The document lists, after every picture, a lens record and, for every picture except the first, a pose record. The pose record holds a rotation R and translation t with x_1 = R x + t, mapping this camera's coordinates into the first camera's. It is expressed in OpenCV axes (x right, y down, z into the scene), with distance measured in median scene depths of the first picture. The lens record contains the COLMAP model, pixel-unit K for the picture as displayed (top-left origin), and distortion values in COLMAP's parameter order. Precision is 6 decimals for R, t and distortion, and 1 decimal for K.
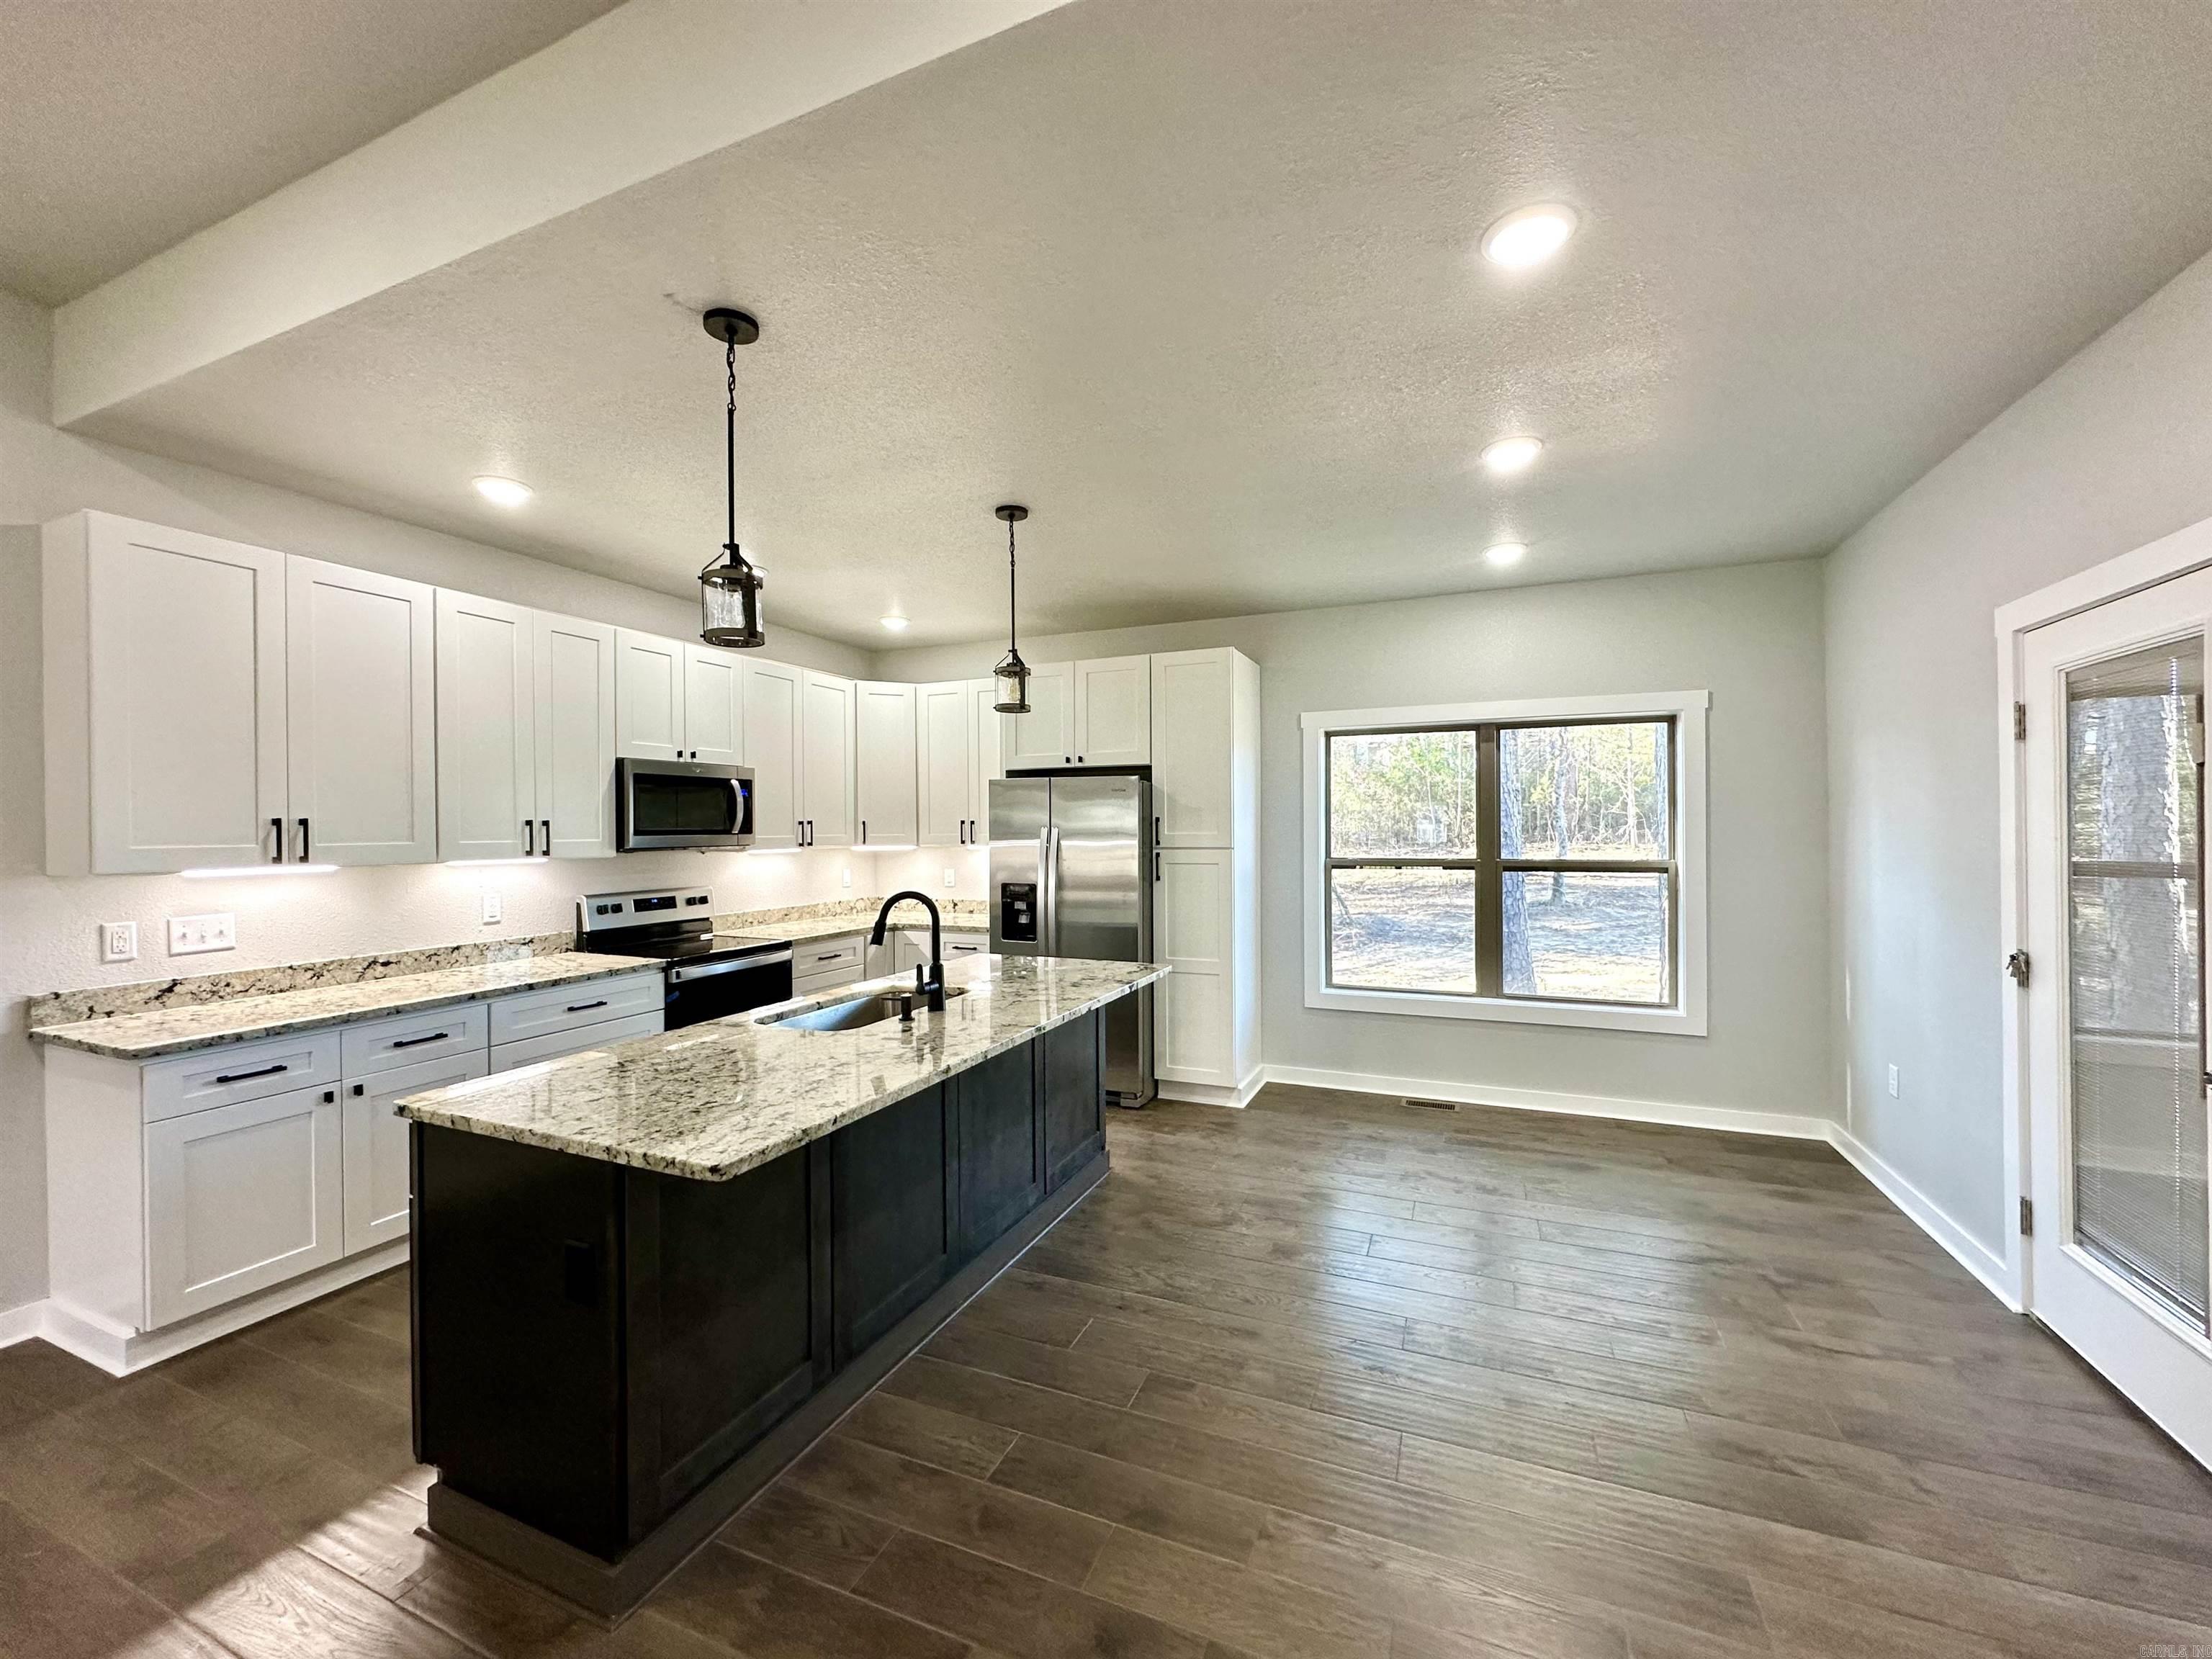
lens RADIAL K [[886.9, 0, 1100.9], [0, 886.9, 830.2], [0, 0, 1]] dist [-0.002257, 0.000161]
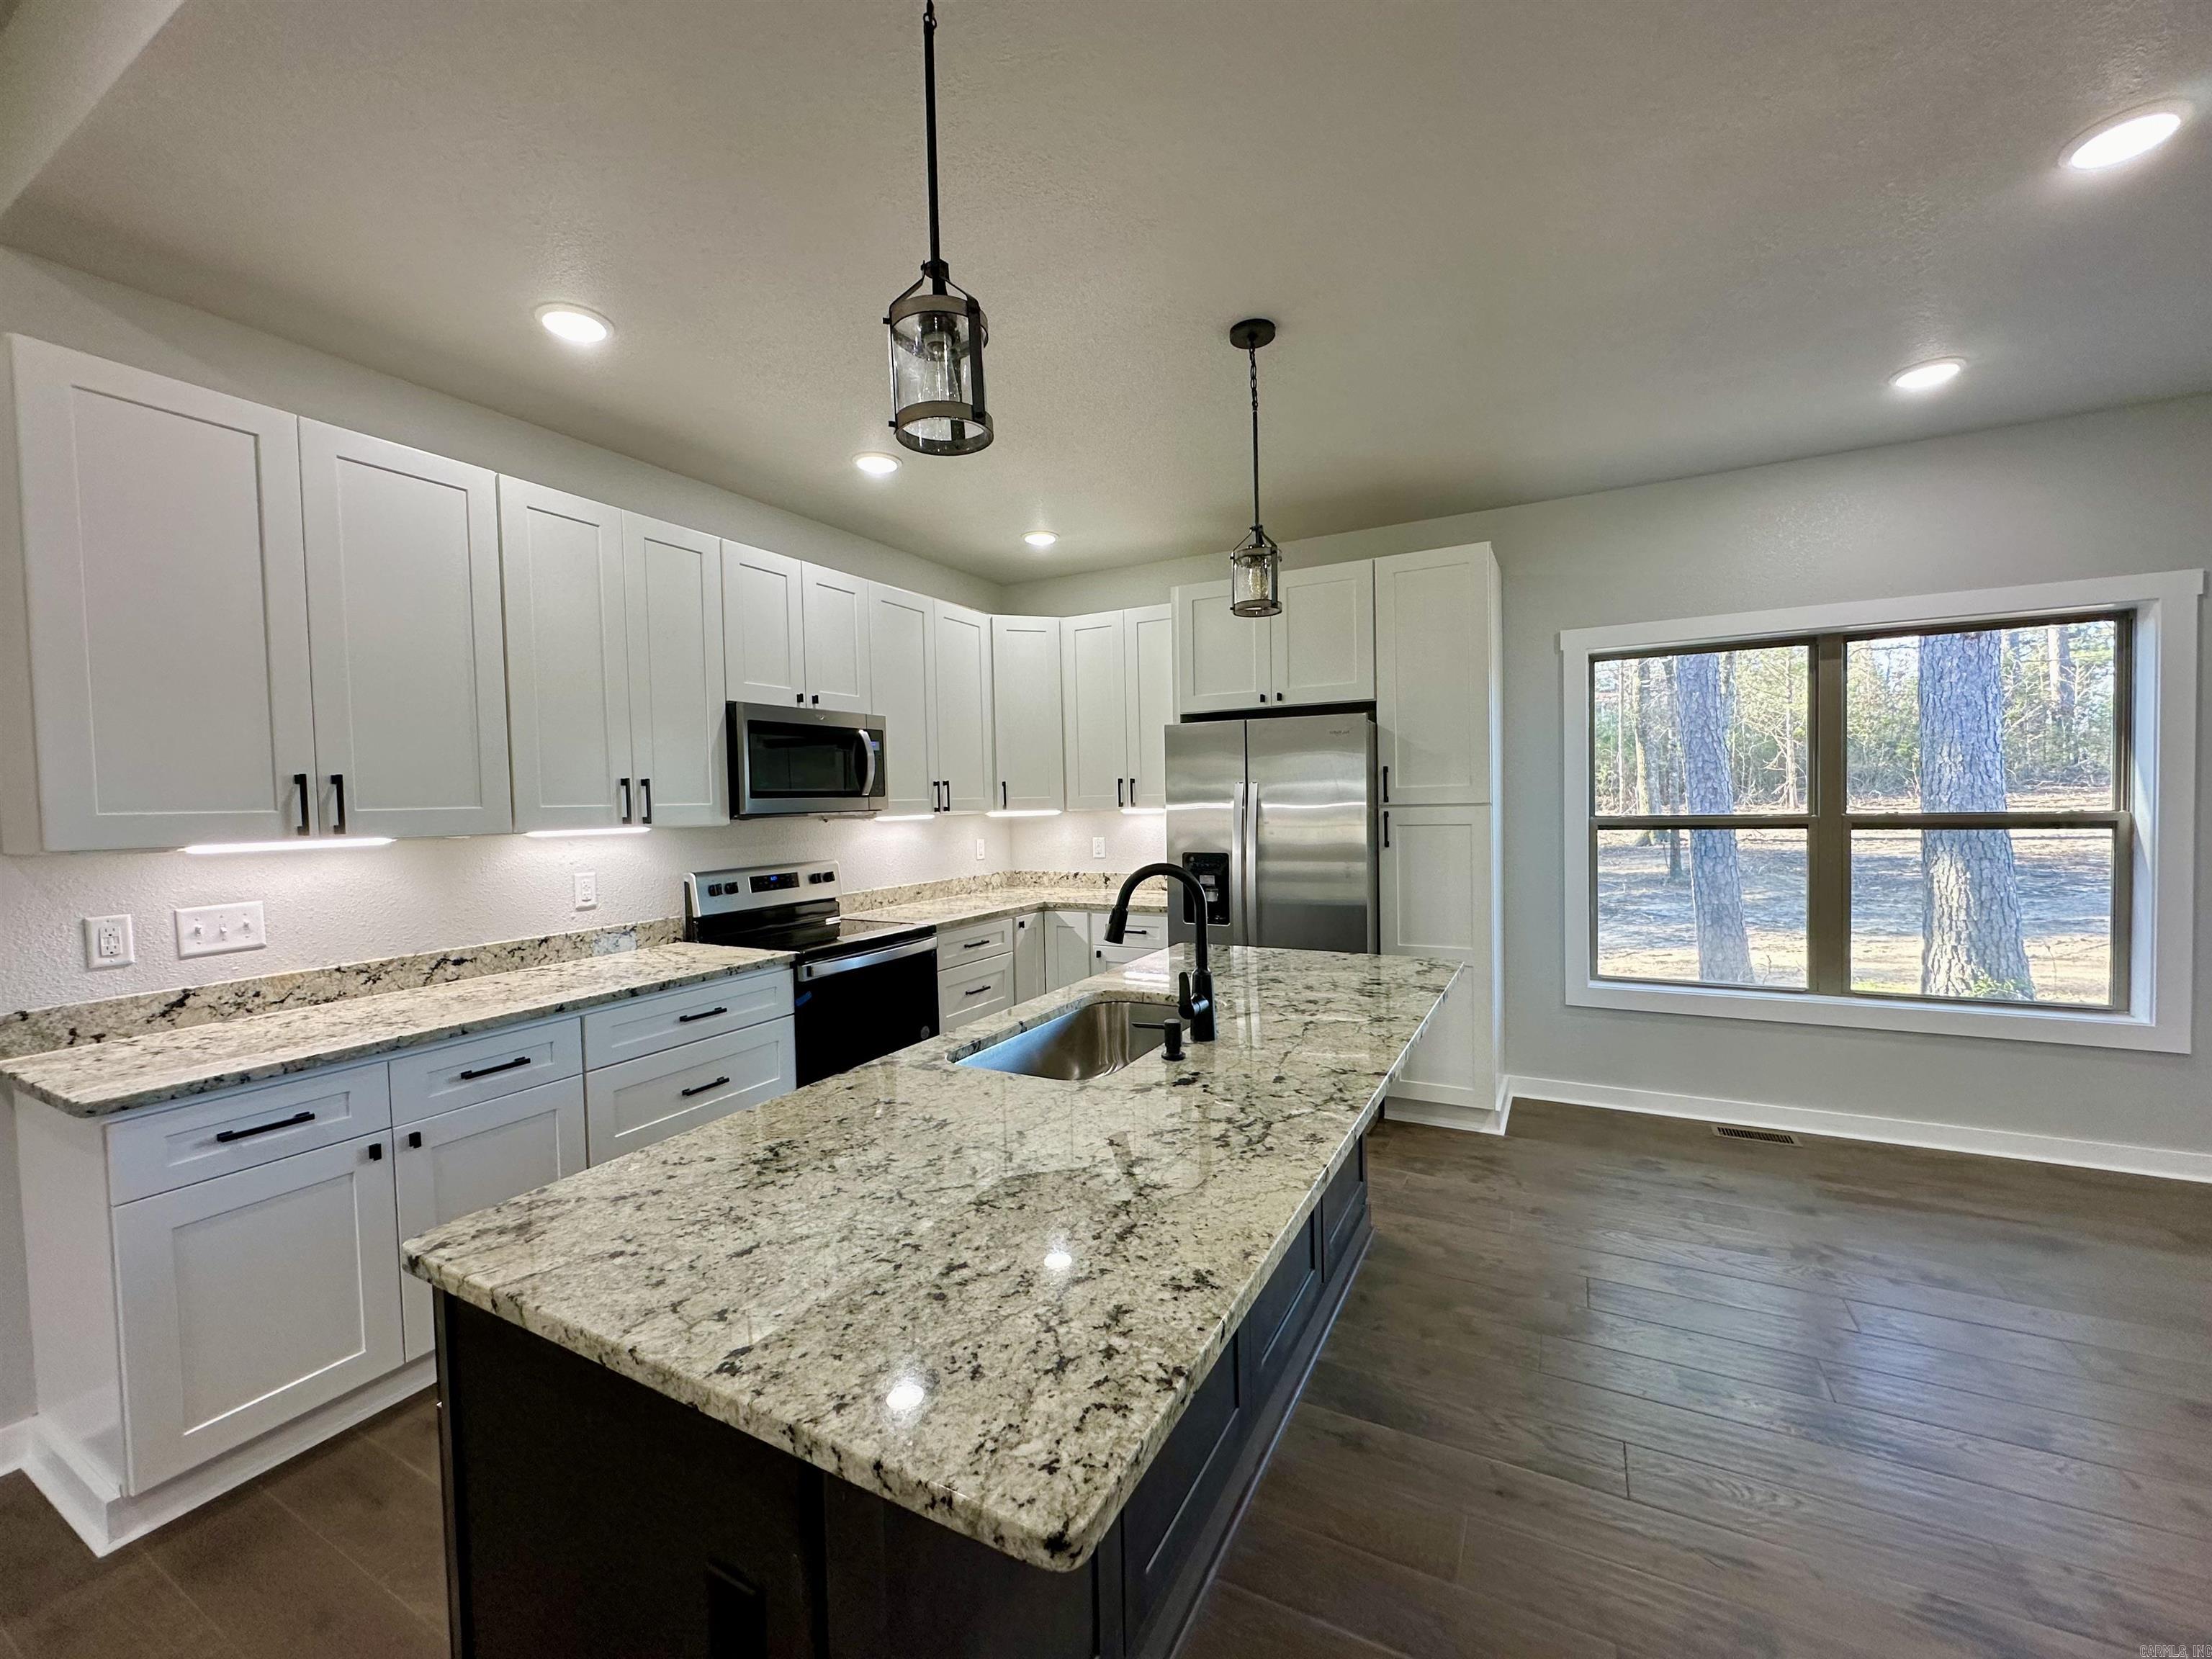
lens RADIAL K [[886.9, 0, 1098.1], [0, 886.9, 830.7], [0, 0, 1]] dist [-0.002257, 0.000161]
pose [[0.995882, -0.013291, -0.089678, -0.147489], [0.016213, 0.999358, 0.031936, 0.015612], [0.089196, -0.033258, 0.995459, 0.237140]]
